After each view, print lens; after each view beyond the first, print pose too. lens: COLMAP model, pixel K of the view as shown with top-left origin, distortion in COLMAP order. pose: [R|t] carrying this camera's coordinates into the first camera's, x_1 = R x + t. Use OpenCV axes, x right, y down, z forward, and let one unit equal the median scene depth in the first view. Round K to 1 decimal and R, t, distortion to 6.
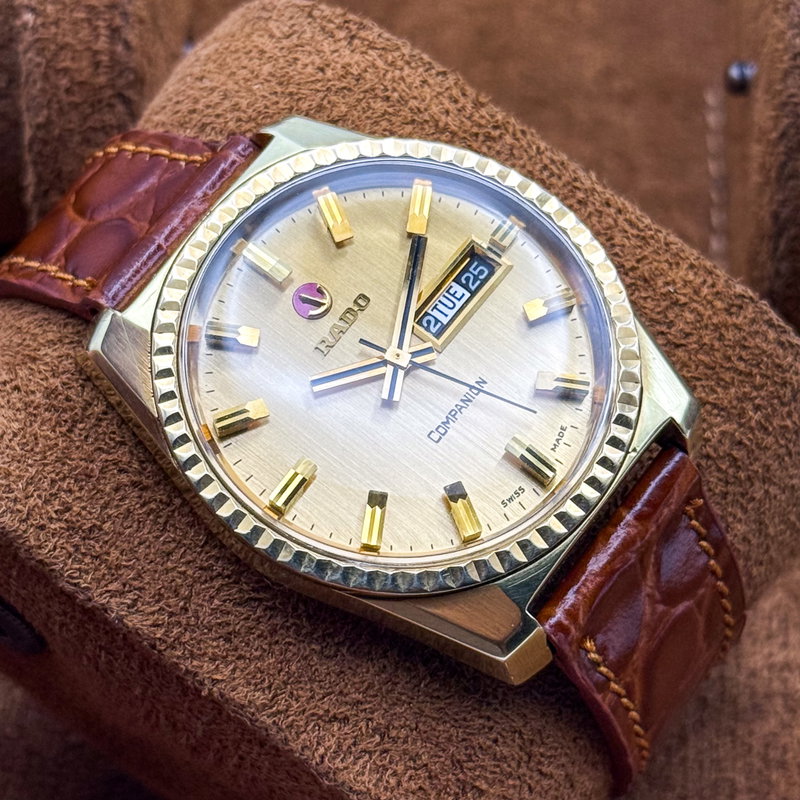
lens RADIAL K [[2596.9, 0, 400.0], [0, 2596.9, 400.0], [0, 0, 1]] dist [-0.445851, 13.938703]
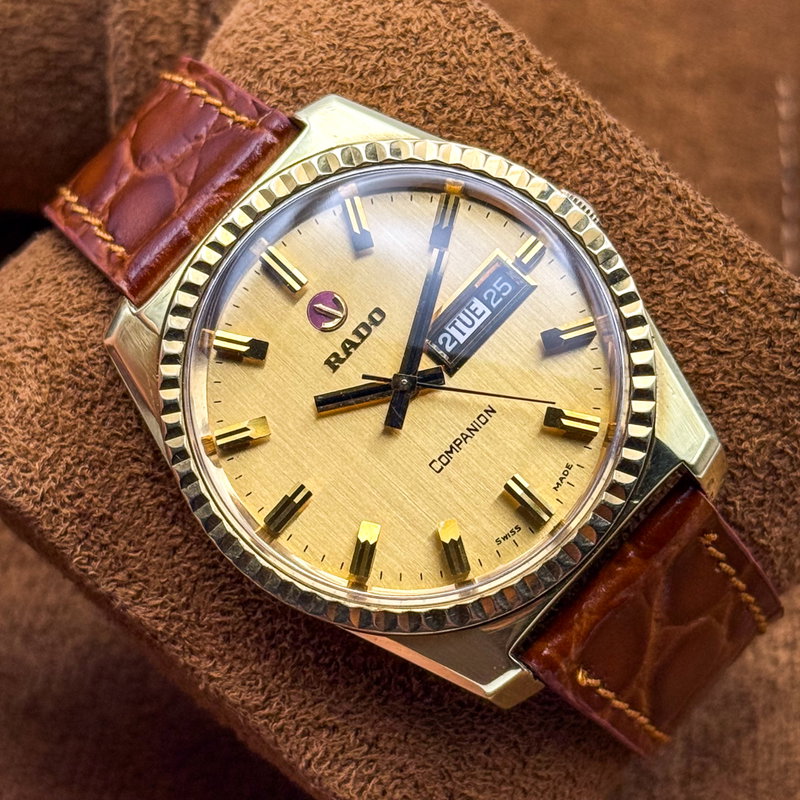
lens RADIAL K [[2596.9, 0, 400.0], [0, 2596.9, 400.0], [0, 0, 1]] dist [-0.445851, 13.938703]
pose [[0.985098, 0.085224, -0.149394, 0.134594], [-0.047878, 0.970149, 0.237736, -0.226531], [0.165195, -0.227040, 0.959773, 0.053506]]
